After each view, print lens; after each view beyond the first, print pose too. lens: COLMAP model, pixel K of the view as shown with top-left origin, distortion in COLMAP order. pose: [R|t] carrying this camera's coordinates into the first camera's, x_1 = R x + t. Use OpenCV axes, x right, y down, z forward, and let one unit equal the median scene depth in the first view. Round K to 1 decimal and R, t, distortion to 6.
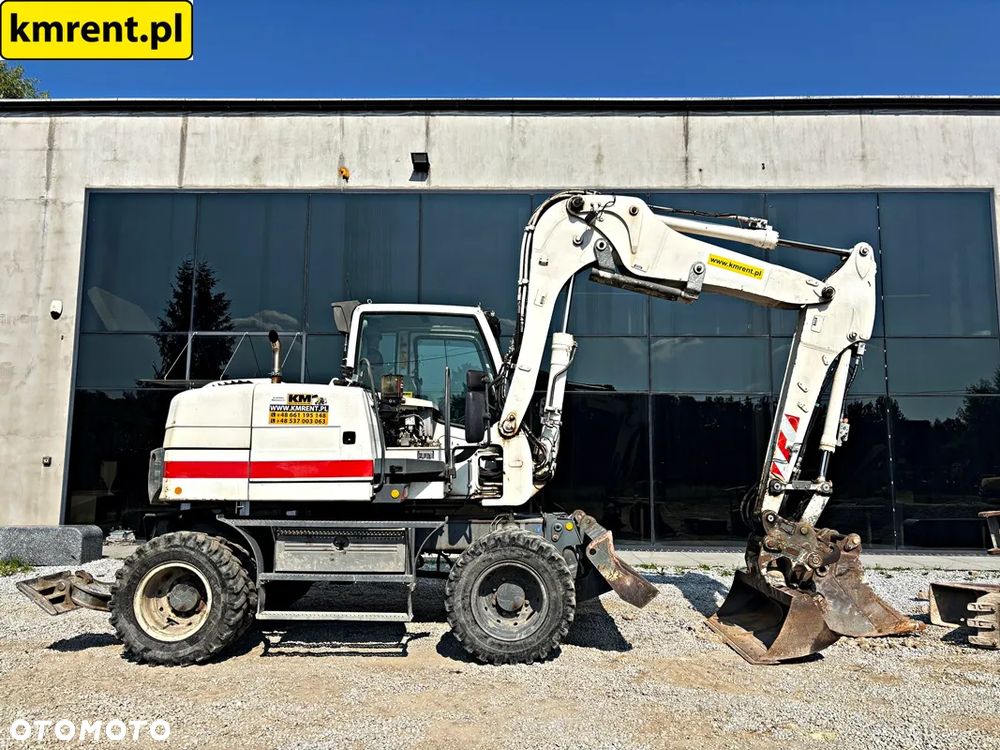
lens RADIAL K [[754.8, 0, 503.2], [0, 754.8, 378.8], [0, 0, 1]] dist [0.046959, -0.062173]
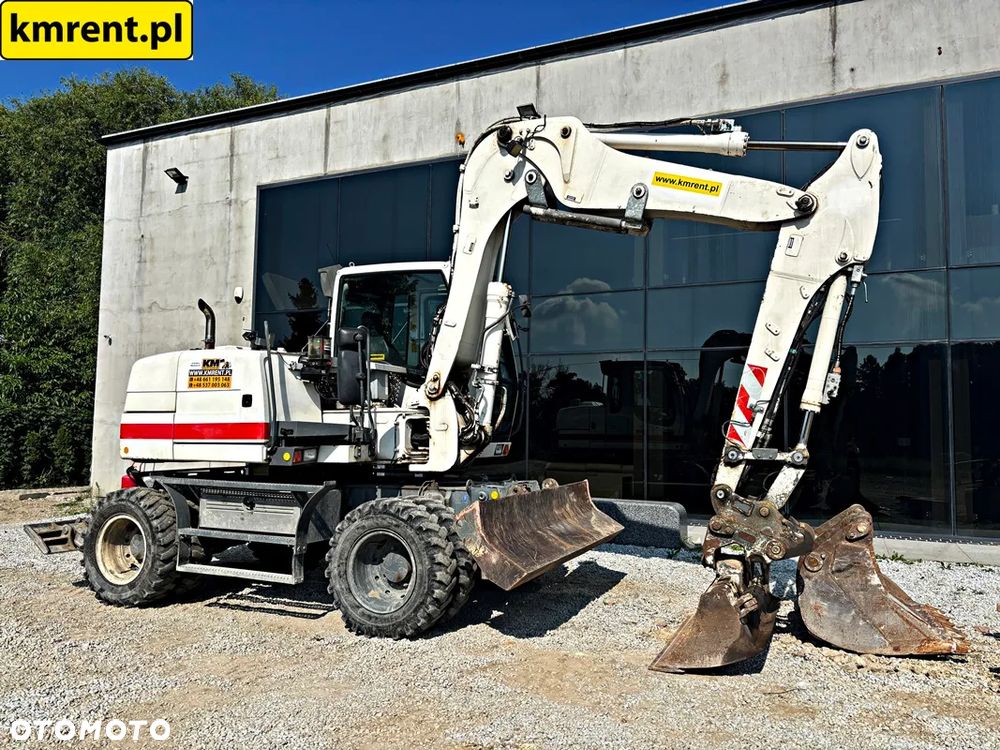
lens RADIAL K [[754.0, 0, 504.5], [0, 754.0, 379.3], [0, 0, 1]] dist [0.038347, -0.040707]
pose [[0.922066, -0.023349, -0.386327, 0.434482], [0.040202, 0.998557, 0.035600, 0.023619], [0.384939, -0.048357, 0.921674, 0.173084]]
